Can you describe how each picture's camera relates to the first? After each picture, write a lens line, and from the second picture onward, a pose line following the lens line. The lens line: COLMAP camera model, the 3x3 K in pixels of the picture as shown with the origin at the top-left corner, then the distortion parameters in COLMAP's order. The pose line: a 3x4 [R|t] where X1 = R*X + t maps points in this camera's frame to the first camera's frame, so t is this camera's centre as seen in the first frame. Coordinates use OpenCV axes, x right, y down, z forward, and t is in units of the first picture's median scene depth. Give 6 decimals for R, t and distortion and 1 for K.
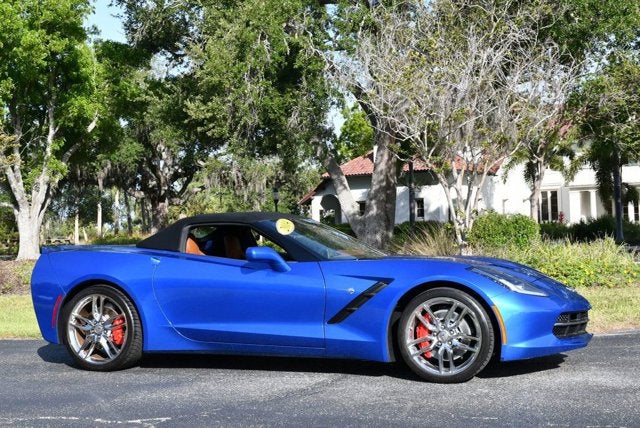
lens RADIAL K [[870.6, 0, 317.1], [0, 870.6, 213.6], [0, 0, 1]] dist [-0.046521, -0.023697]
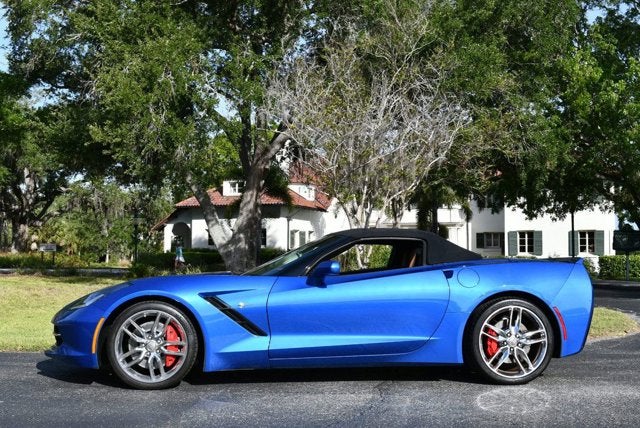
lens RADIAL K [[761.2, 0, 323.2], [0, 761.2, 212.0], [0, 0, 1]] dist [-0.059897, -0.011715]
pose [[0.976743, 0.043644, 0.209927, -0.036899], [-0.035154, 0.998413, -0.044007, 0.003336], [-0.211514, 0.035604, 0.976726, 0.024938]]
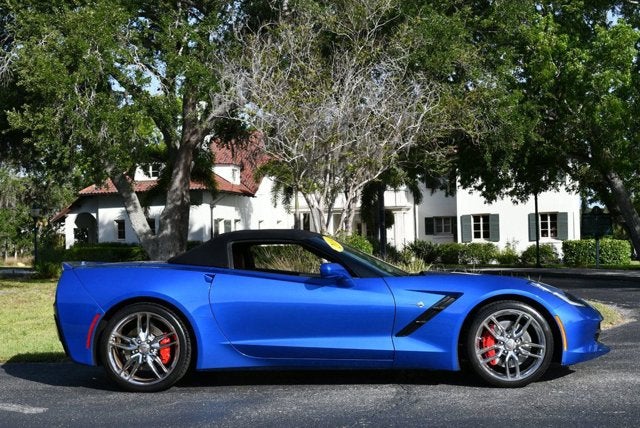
lens RADIAL K [[882.2, 0, 319.9], [0, 882.2, 216.4], [0, 0, 1]] dist [-0.041685, -0.042307]
pose [[0.956116, 0.019069, 0.292366, -0.061485], [-0.013193, 0.999670, -0.022057, 0.000992], [-0.292691, 0.017232, 0.956052, 0.000984]]
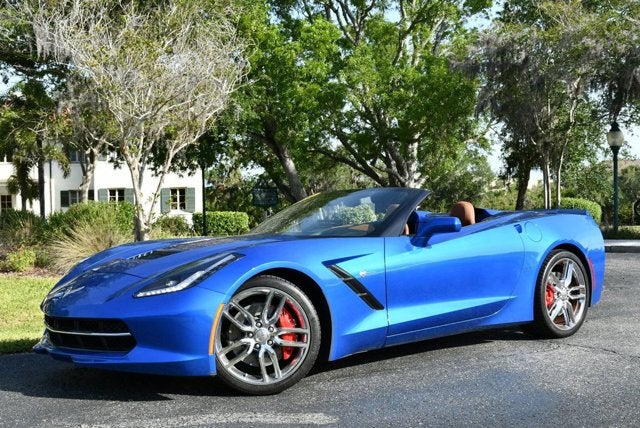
lens RADIAL K [[766.6, 0, 323.0], [0, 766.6, 213.5], [0, 0, 1]] dist [-0.057745, -0.018056]
pose [[0.718053, 0.016124, 0.695801, -0.105801], [-0.020076, 0.999795, -0.002451, 0.006433], [-0.695699, -0.012209, 0.718230, 0.090150]]
